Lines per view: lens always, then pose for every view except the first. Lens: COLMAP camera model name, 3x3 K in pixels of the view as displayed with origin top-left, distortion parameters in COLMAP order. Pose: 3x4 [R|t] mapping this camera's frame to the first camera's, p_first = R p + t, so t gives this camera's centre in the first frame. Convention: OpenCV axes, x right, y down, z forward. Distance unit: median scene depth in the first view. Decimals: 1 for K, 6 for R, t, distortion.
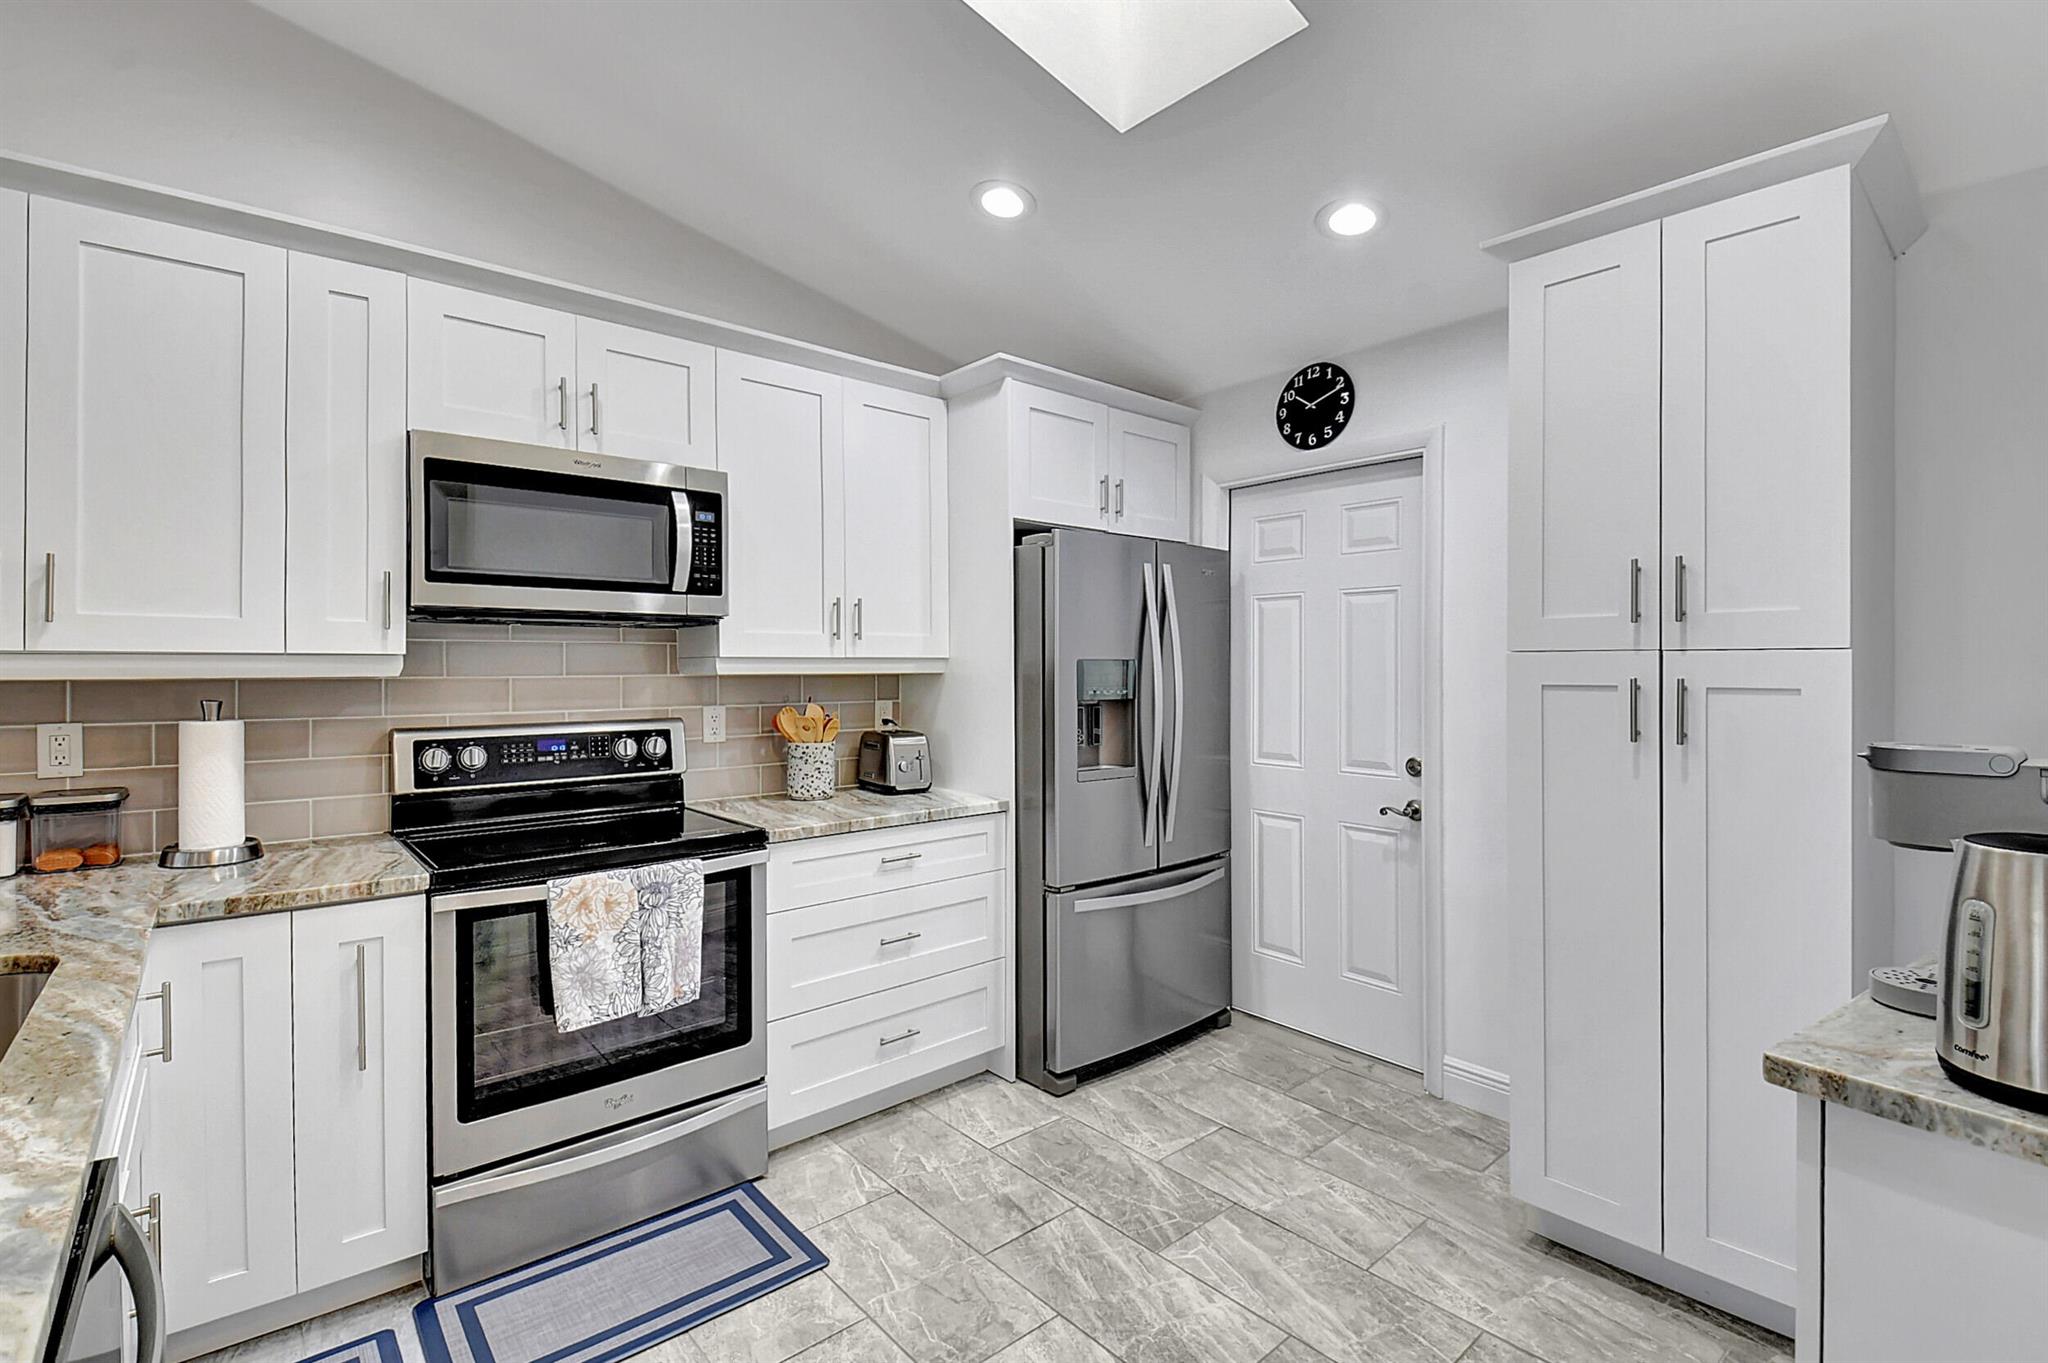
lens RADIAL K [[922.6, 0, 1003.8], [0, 922.6, 656.0], [0, 0, 1]] dist [0.036316, -0.039180]
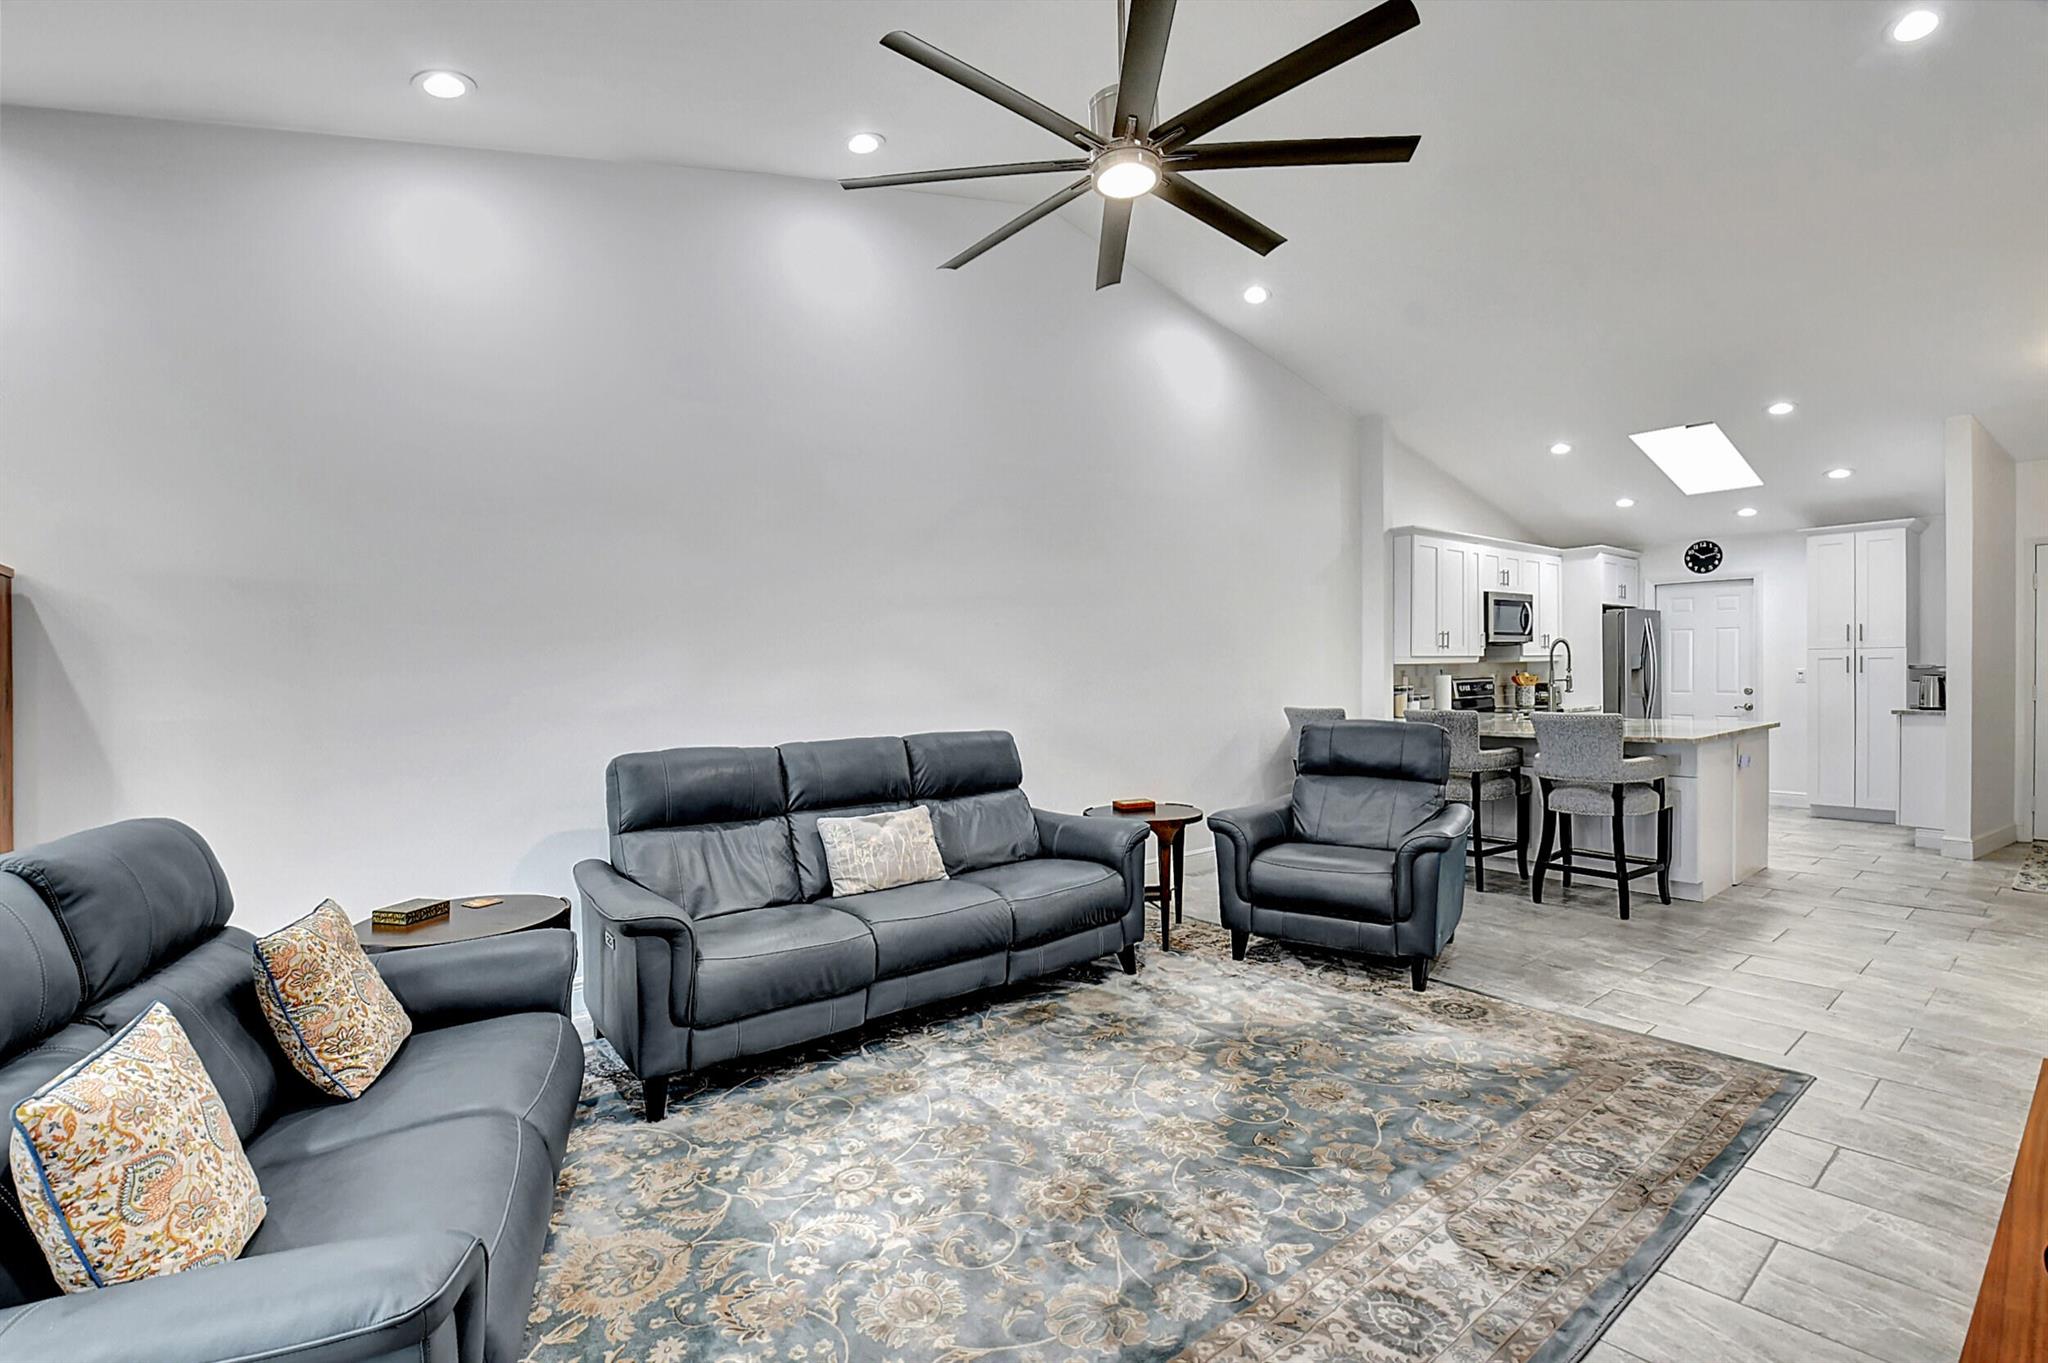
lens RADIAL K [[917.5, 0, 1031.0], [0, 917.5, 688.8], [0, 0, 1]] dist [0.008999, -0.018253]
pose [[0.999607, -0.016490, -0.022668, -1.906662], [0.017211, 0.999340, 0.031977, -0.014947], [0.022126, -0.032355, 0.999232, -2.075729]]
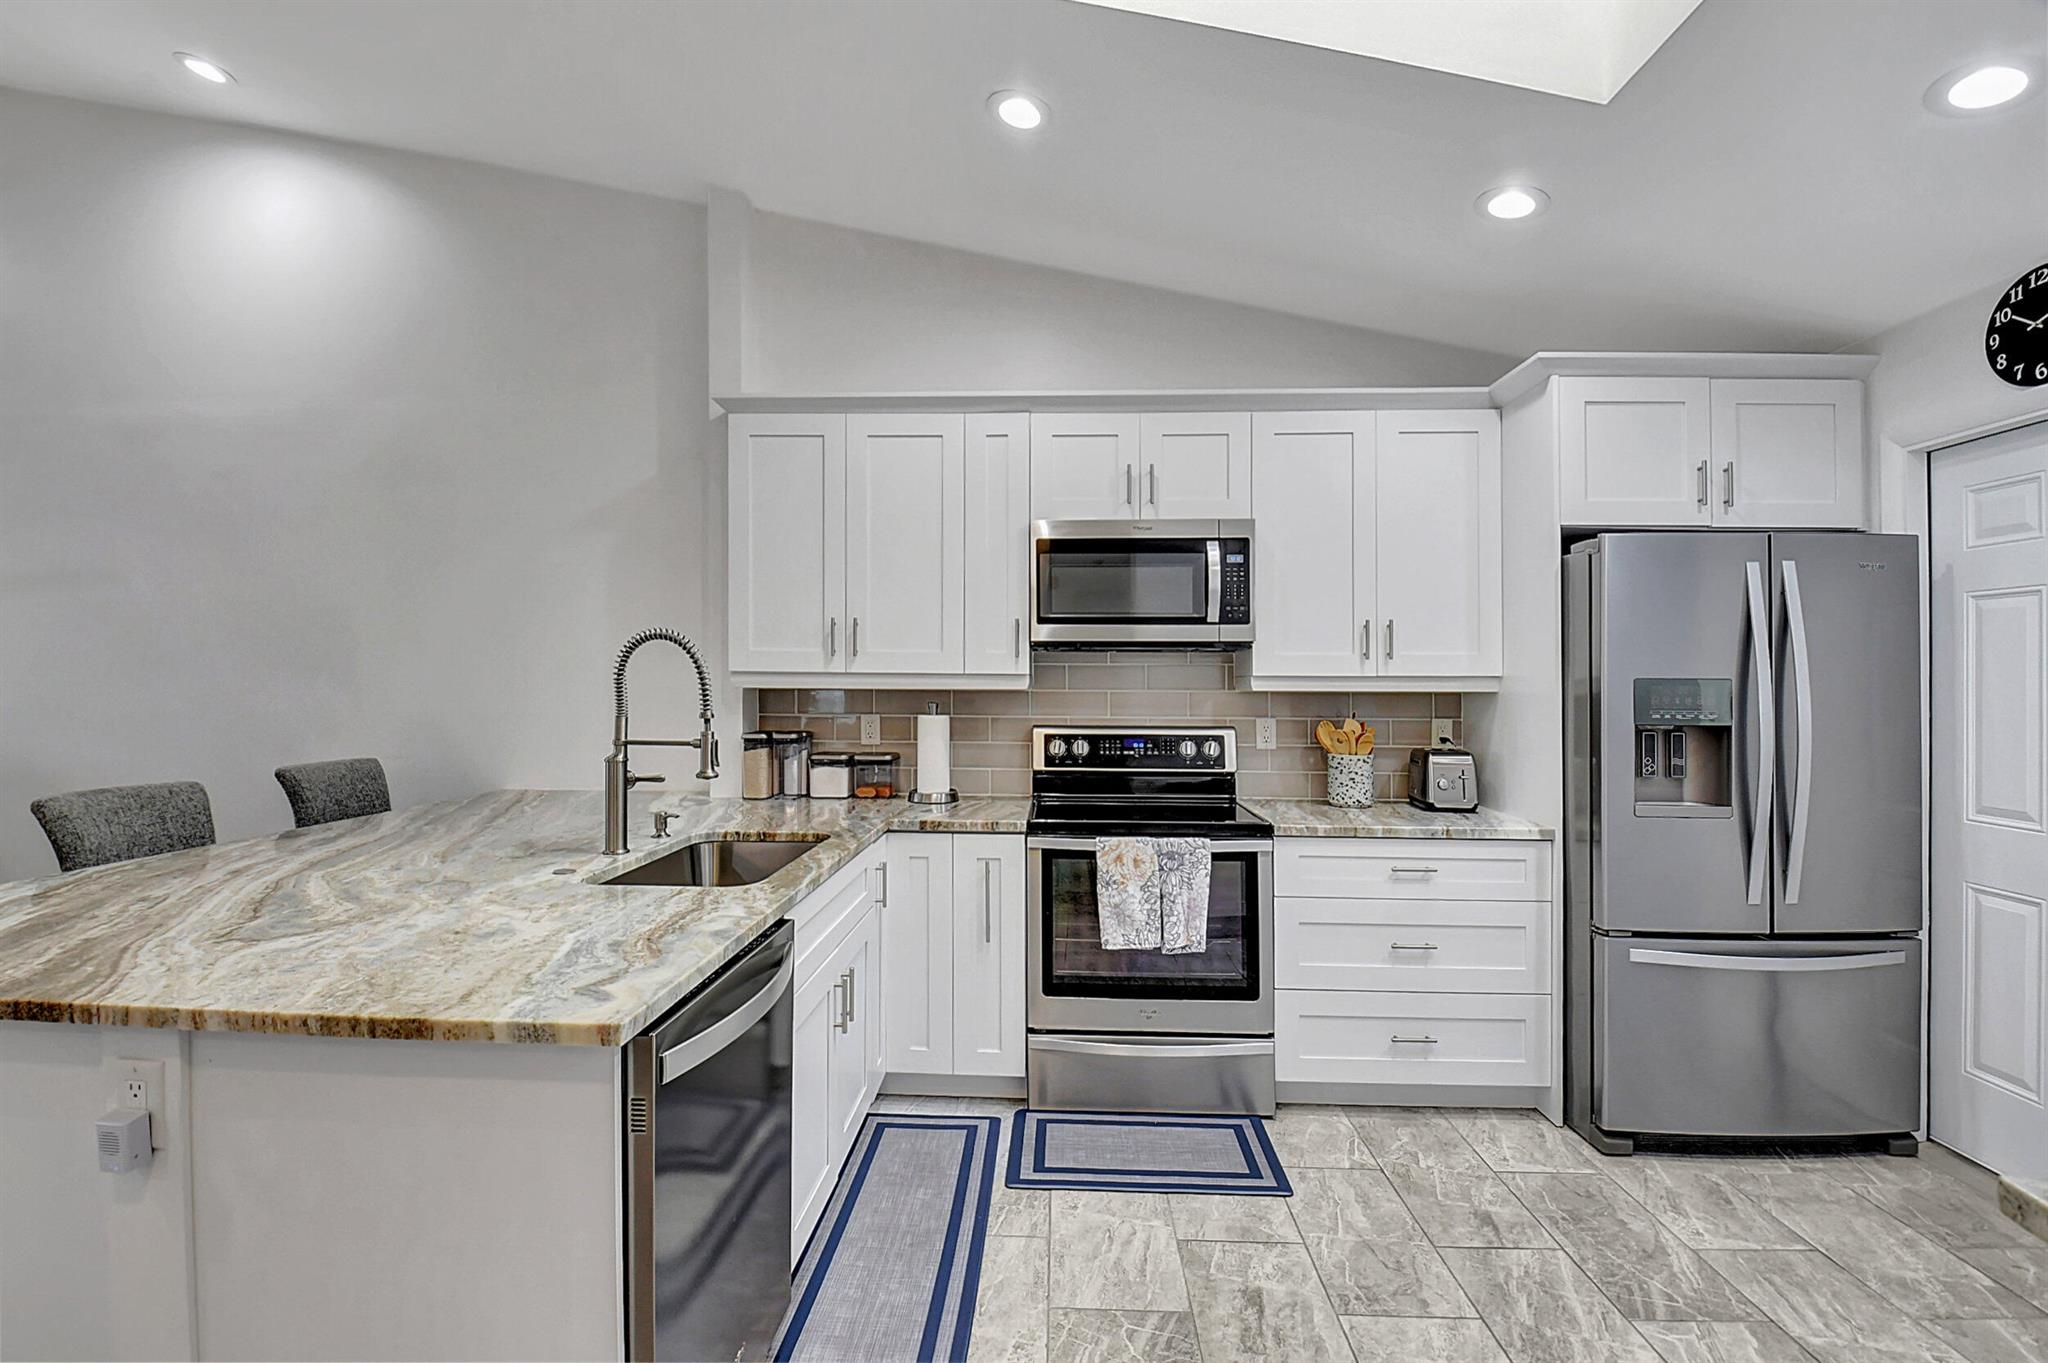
lens RADIAL K [[917.5, 0, 1031.0], [0, 917.5, 688.8], [0, 0, 1]] dist [0.008999, -0.018253]
pose [[0.732890, 0.006327, -0.680317, 0.293756], [0.000363, 0.999953, 0.009690, 0.006532], [0.680347, -0.007349, 0.732854, -0.050676]]
